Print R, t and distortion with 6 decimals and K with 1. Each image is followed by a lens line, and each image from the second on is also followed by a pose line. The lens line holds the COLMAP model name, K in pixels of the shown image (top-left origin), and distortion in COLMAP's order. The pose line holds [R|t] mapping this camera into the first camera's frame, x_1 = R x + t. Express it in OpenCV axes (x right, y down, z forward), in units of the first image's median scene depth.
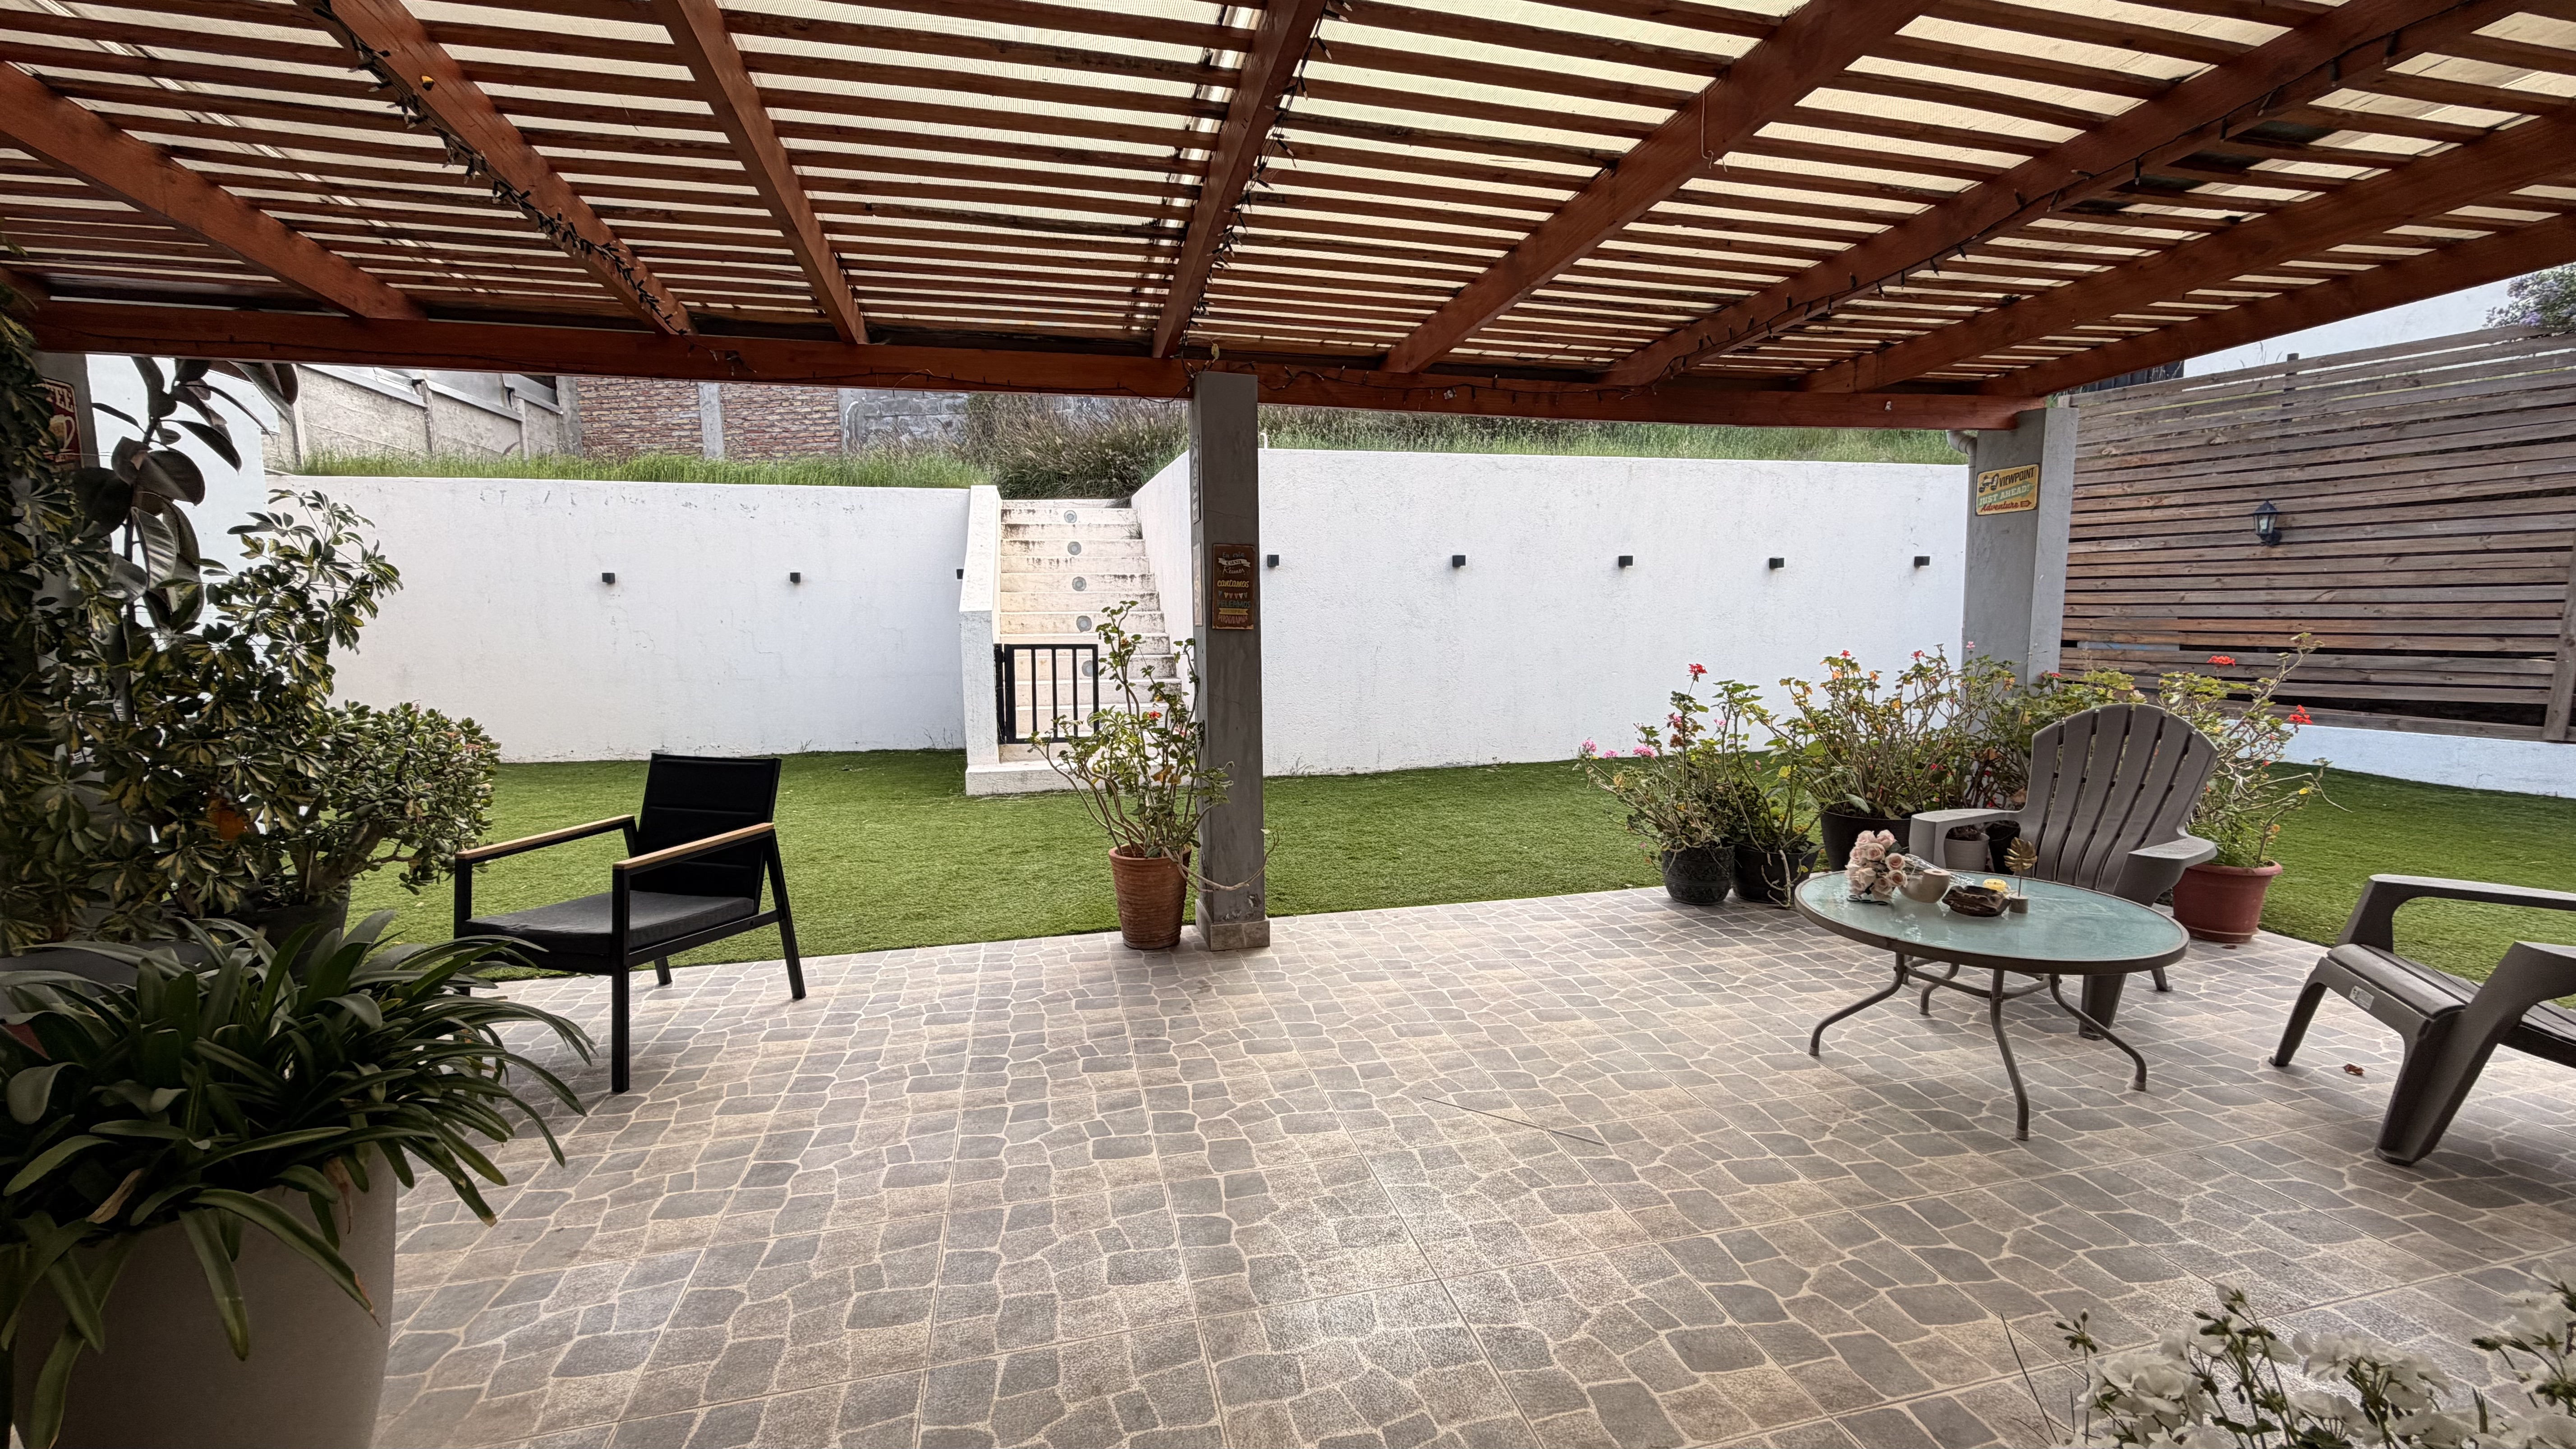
lens RADIAL K [[1029.2, 0, 1287.1], [0, 1029.2, 722.6], [0, 0, 1]] dist [0.001629, -0.000020]
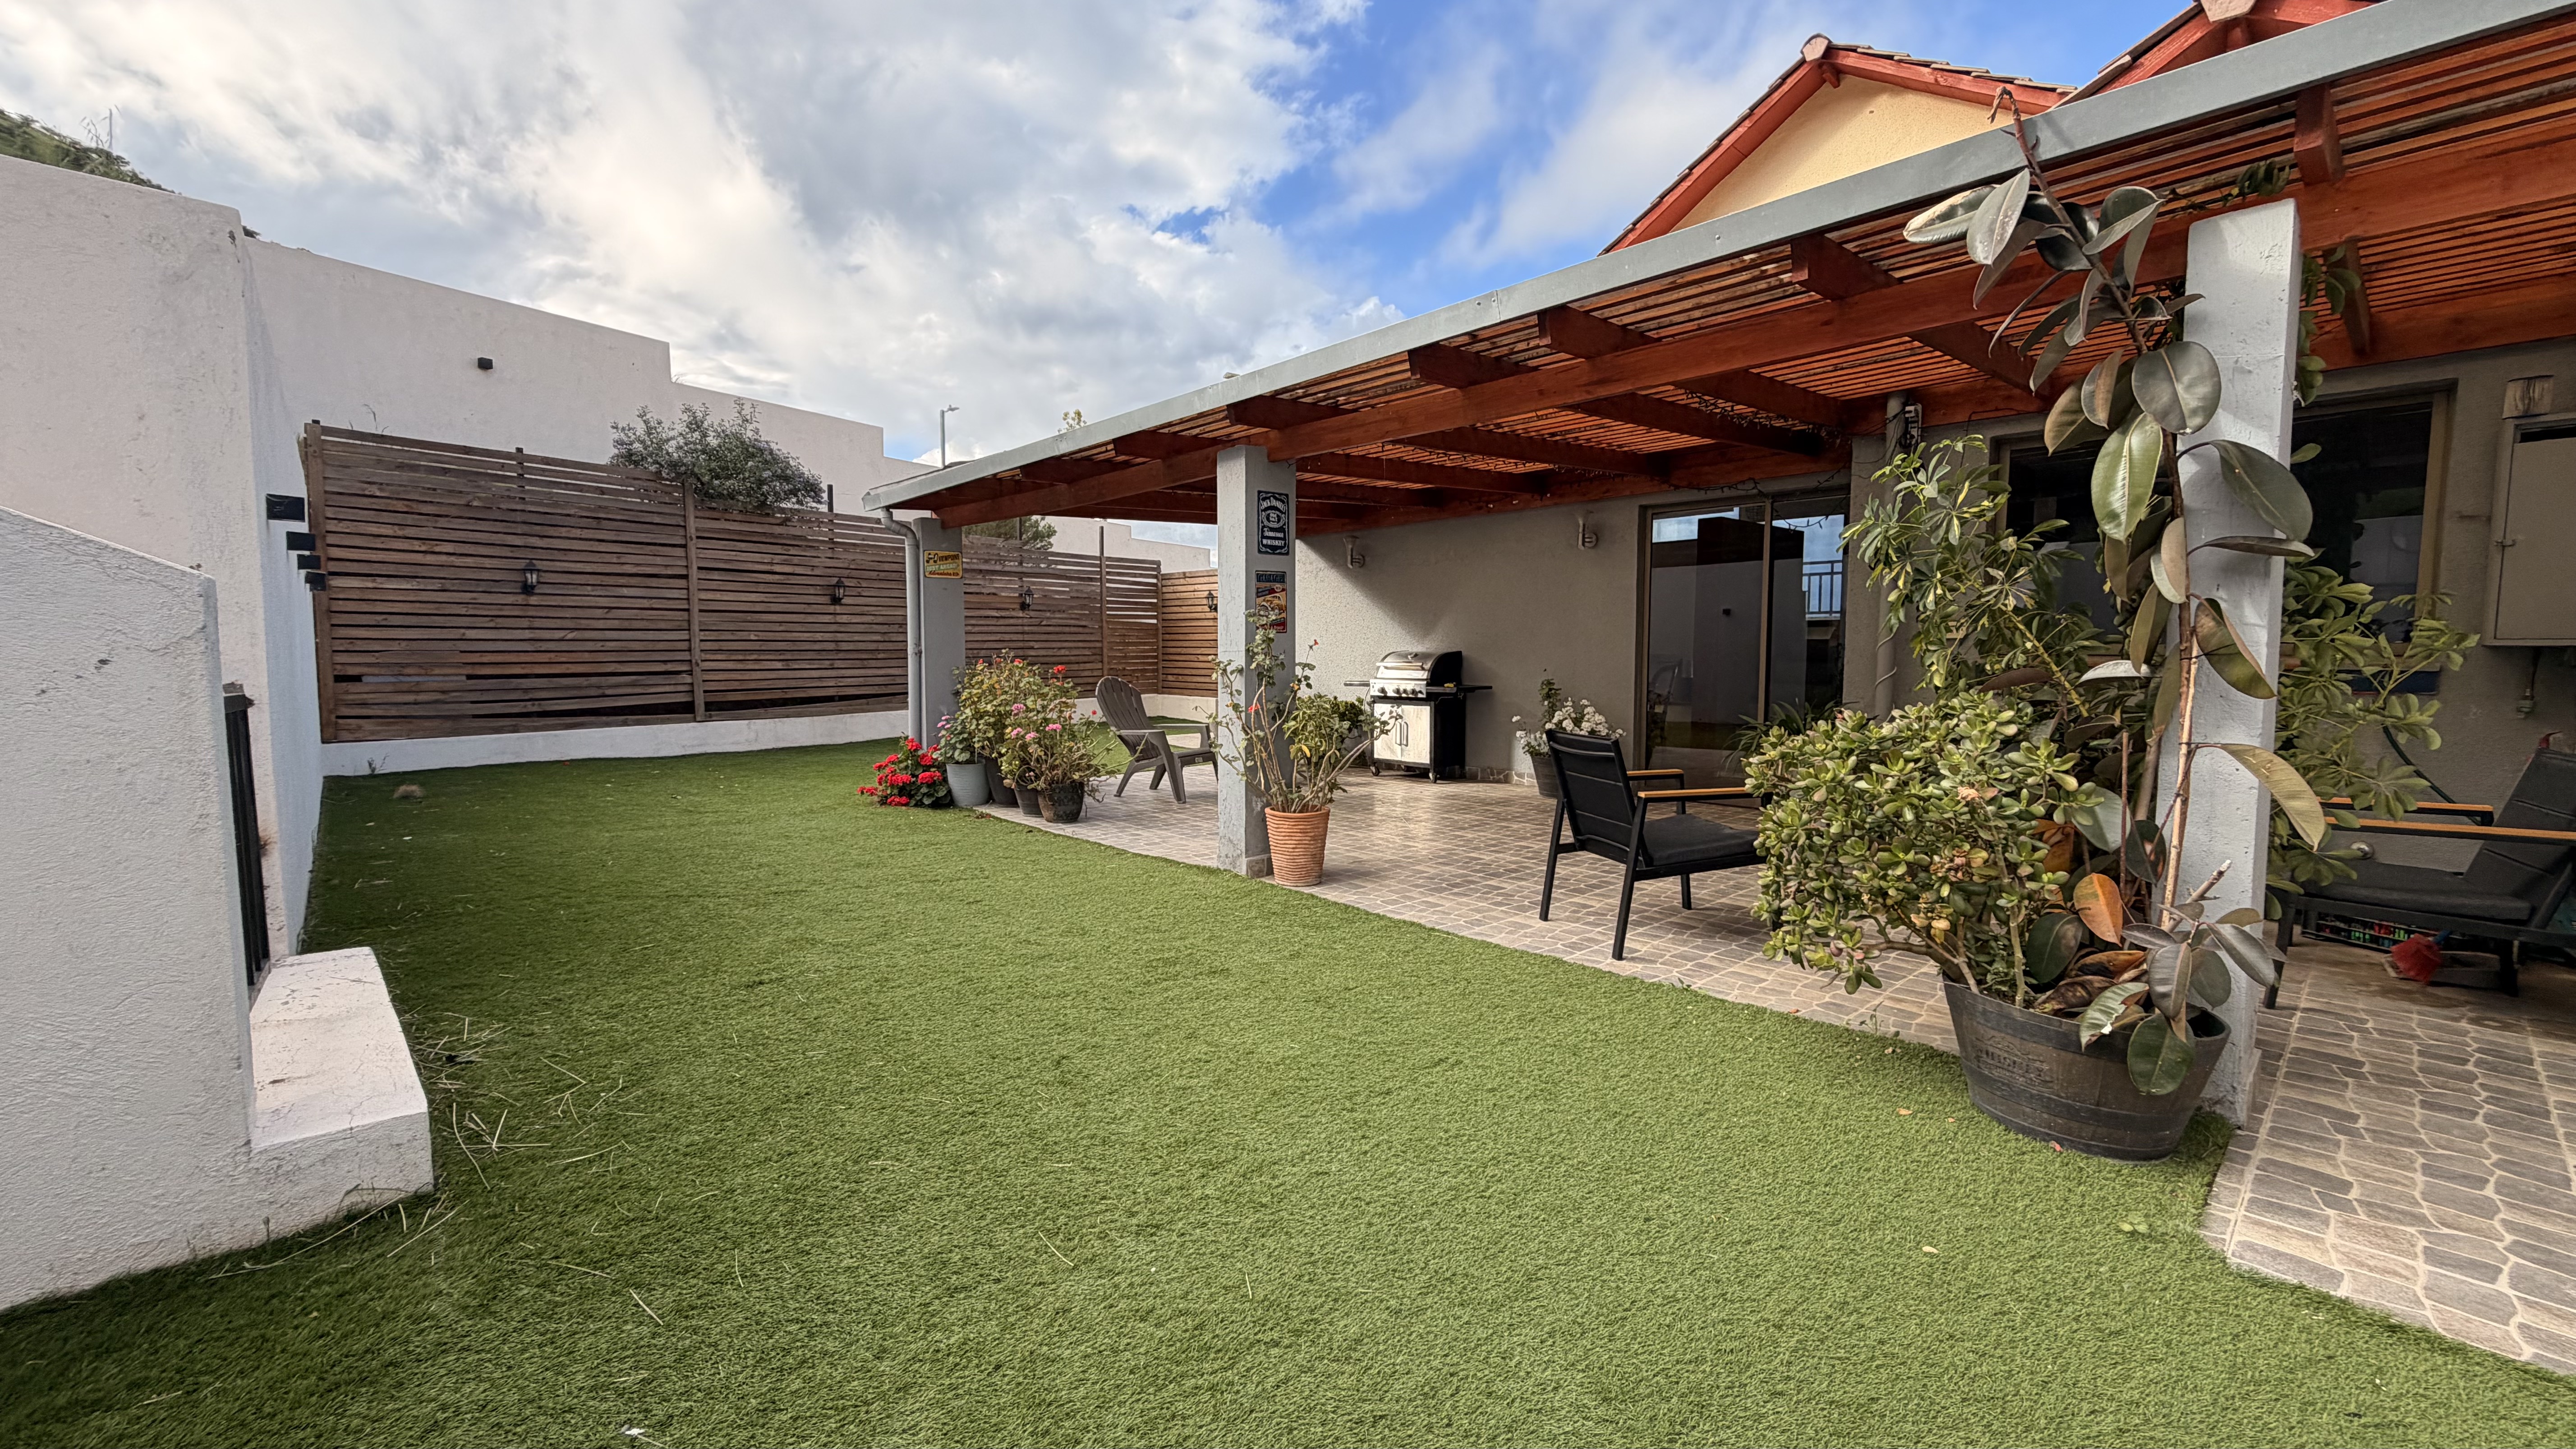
lens RADIAL K [[1029.2, 0, 1286.8], [0, 1029.2, 726.8], [0, 0, 1]] dist [0.001629, -0.000020]
pose [[-0.482170, -0.064218, 0.873721, -0.630688], [0.097807, 0.987129, 0.126529, -0.080208], [-0.870601, 0.146465, -0.469683, 0.807722]]
